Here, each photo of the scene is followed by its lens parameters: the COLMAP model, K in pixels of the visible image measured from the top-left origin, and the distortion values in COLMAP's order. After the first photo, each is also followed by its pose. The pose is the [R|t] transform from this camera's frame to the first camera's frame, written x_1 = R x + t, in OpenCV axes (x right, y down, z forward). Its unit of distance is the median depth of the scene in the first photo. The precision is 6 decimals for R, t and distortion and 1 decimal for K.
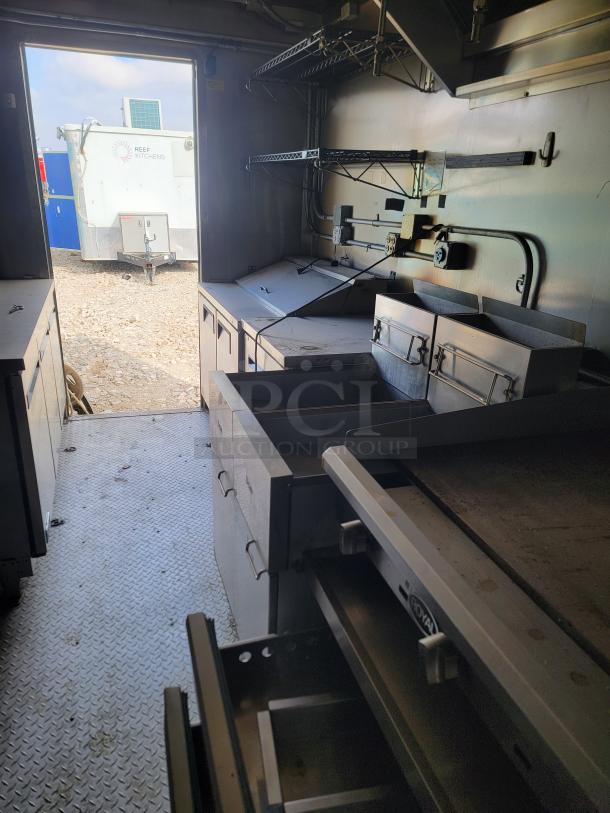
lens RADIAL K [[560.4, 0, 297.1], [0, 560.4, 416.7], [0, 0, 1]] dist [0.084413, -0.063243]
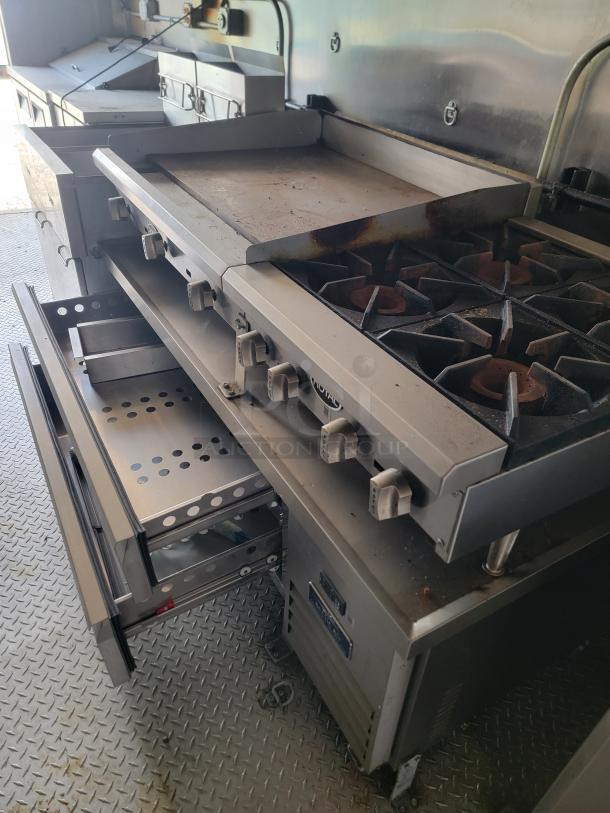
lens RADIAL K [[560.4, 0, 312.4], [0, 560.4, 410.4], [0, 0, 1]] dist [0.084413, -0.063243]
pose [[0.973554, -0.115420, 0.197155, 0.109896], [0.062045, 0.964136, 0.258053, 0.170473], [-0.219869, -0.238996, 0.945800, -0.293533]]
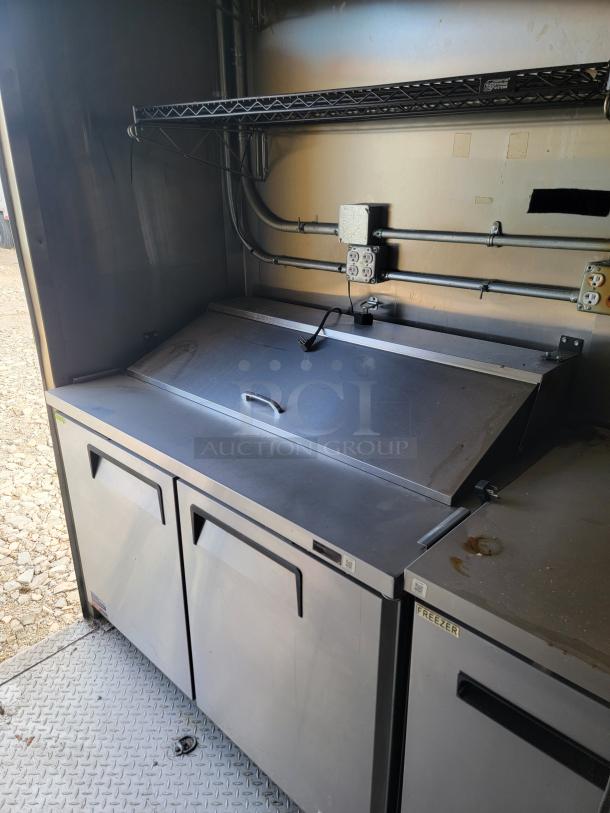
lens RADIAL K [[560.4, 0, 302.5], [0, 560.4, 409.6], [0, 0, 1]] dist [0.084413, -0.063243]
pose [[0.873380, -0.227982, 0.430384, -0.307518], [0.212470, 0.973506, 0.084516, -0.342101], [-0.438250, 0.017629, 0.898680, 0.785898]]
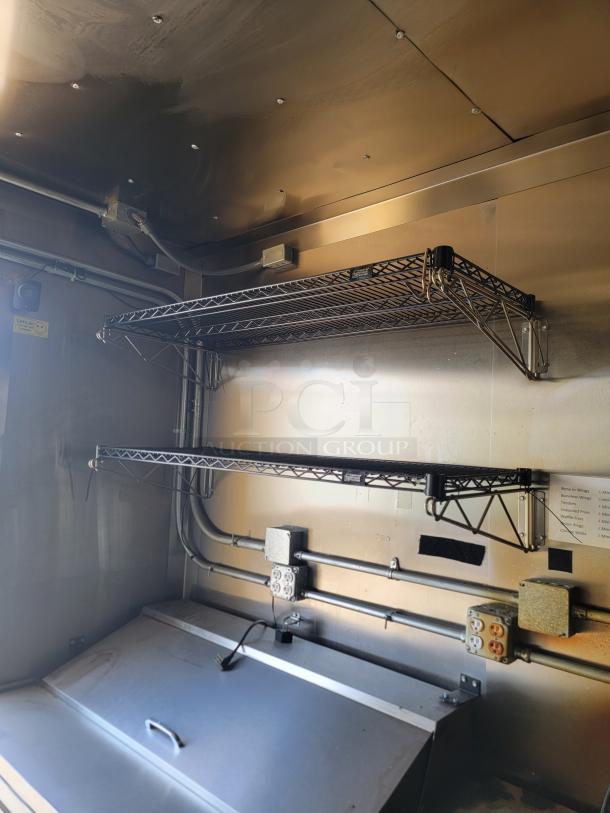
lens RADIAL K [[560.4, 0, 296.6], [0, 560.4, 416.1], [0, 0, 1]] dist [0.084413, -0.063243]
pose [[0.869254, 0.029927, 0.493458, -0.265515], [0.168203, 0.920710, -0.352138, -0.378474], [-0.464871, 0.389099, 0.795297, 0.683804]]
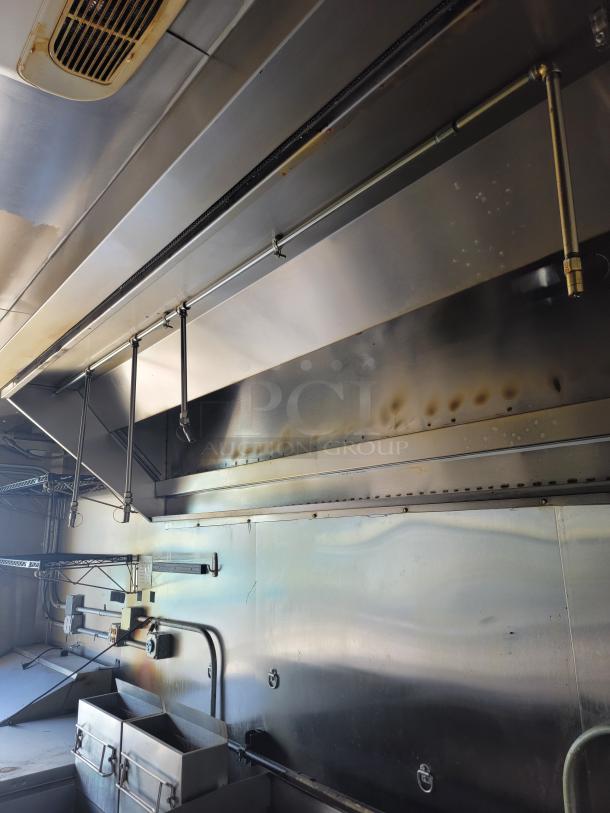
lens RADIAL K [[560.4, 0, 300.0], [0, 560.4, 410.2], [0, 0, 1]] dist [0.084413, -0.063243]
pose [[0.929395, 0.034770, 0.367445, 0.093130], [0.178960, 0.828242, -0.531025, -0.018057], [-0.322797, 0.559290, 0.763542, -0.219588]]
